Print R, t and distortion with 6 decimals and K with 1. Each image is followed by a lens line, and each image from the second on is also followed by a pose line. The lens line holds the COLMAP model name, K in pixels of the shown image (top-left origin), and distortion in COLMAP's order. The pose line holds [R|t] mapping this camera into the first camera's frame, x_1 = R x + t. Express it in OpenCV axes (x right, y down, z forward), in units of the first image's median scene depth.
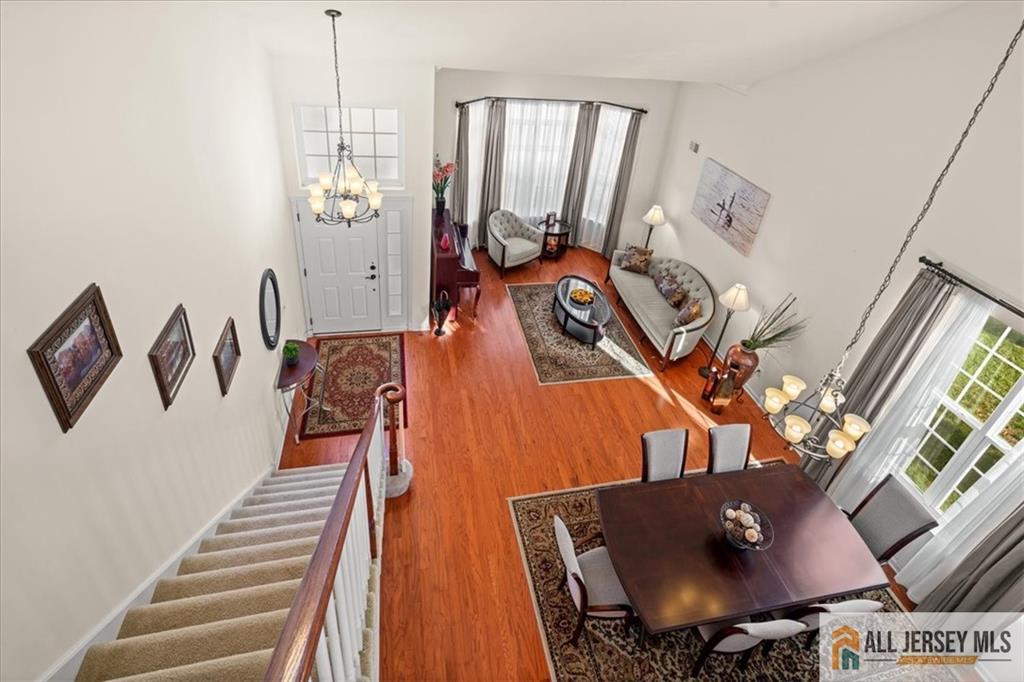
lens RADIAL K [[492.9, 0, 509.2], [0, 492.9, 253.2], [0, 0, 1]] dist [-0.002685, -0.001074]
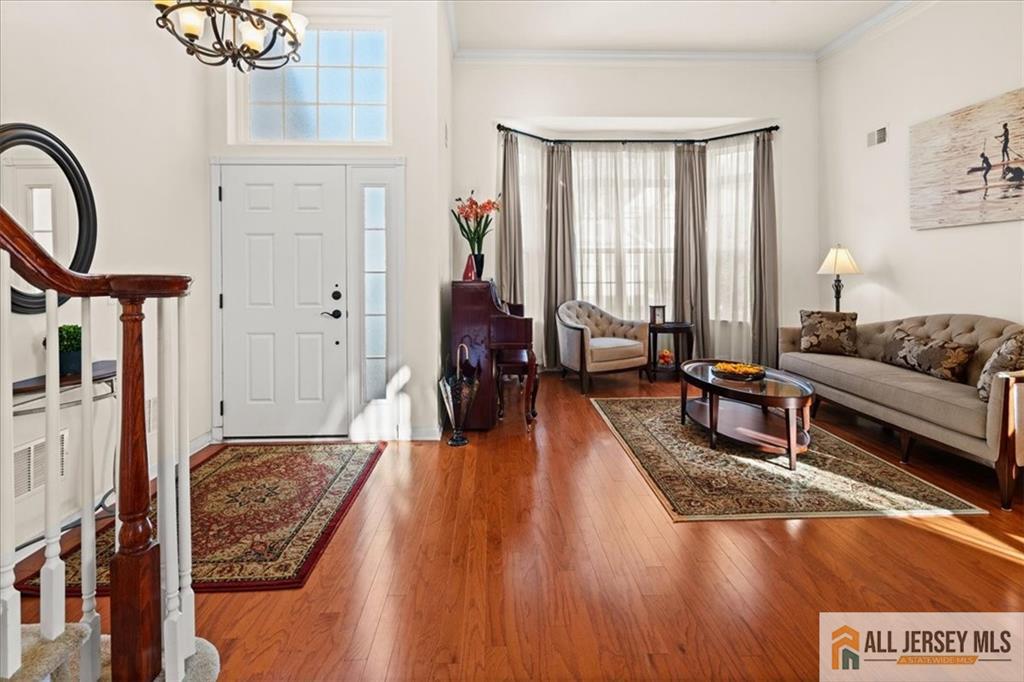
lens RADIAL K [[507.3, 0, 507.3], [0, 507.3, 267.9], [0, 0, 1]] dist [0.000913, -0.000326]
pose [[0.980260, -0.094372, -0.173733, 0.016675], [-0.004307, 0.868325, -0.495976, 0.249713], [0.197663, 0.486934, 0.850779, 0.454645]]
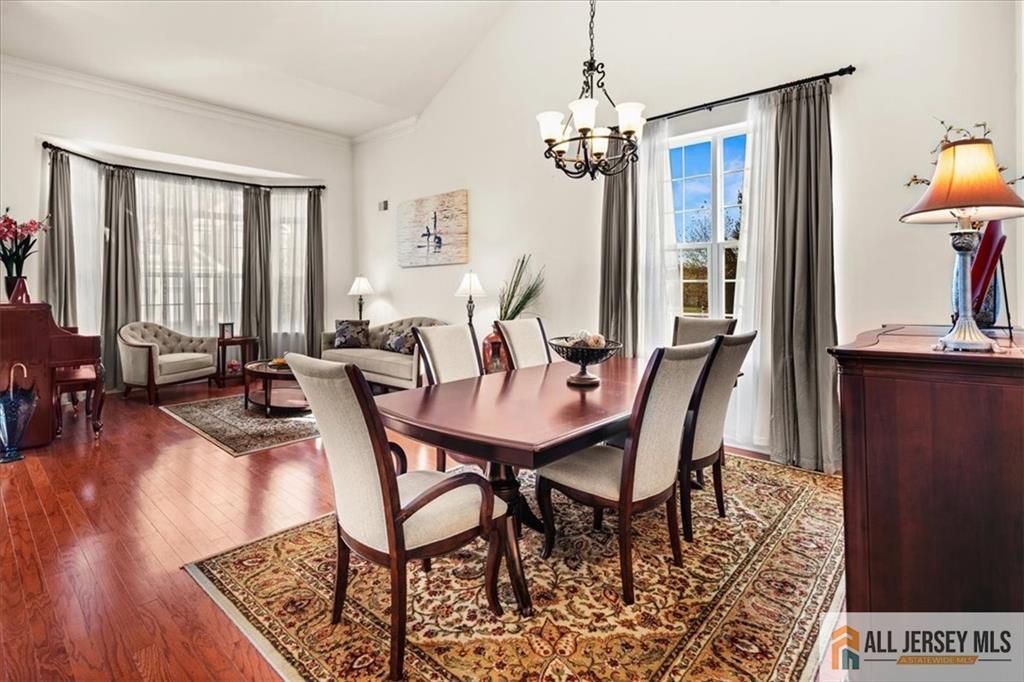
lens RADIAL K [[502.2, 0, 513.6], [0, 502.2, 288.6], [0, 0, 1]] dist [-0.000945, -0.002200]
pose [[0.806633, -0.092600, 0.583753, -0.002486], [0.353436, 0.867185, -0.350819, 0.360027], [-0.473736, 0.489302, 0.732228, 0.252950]]
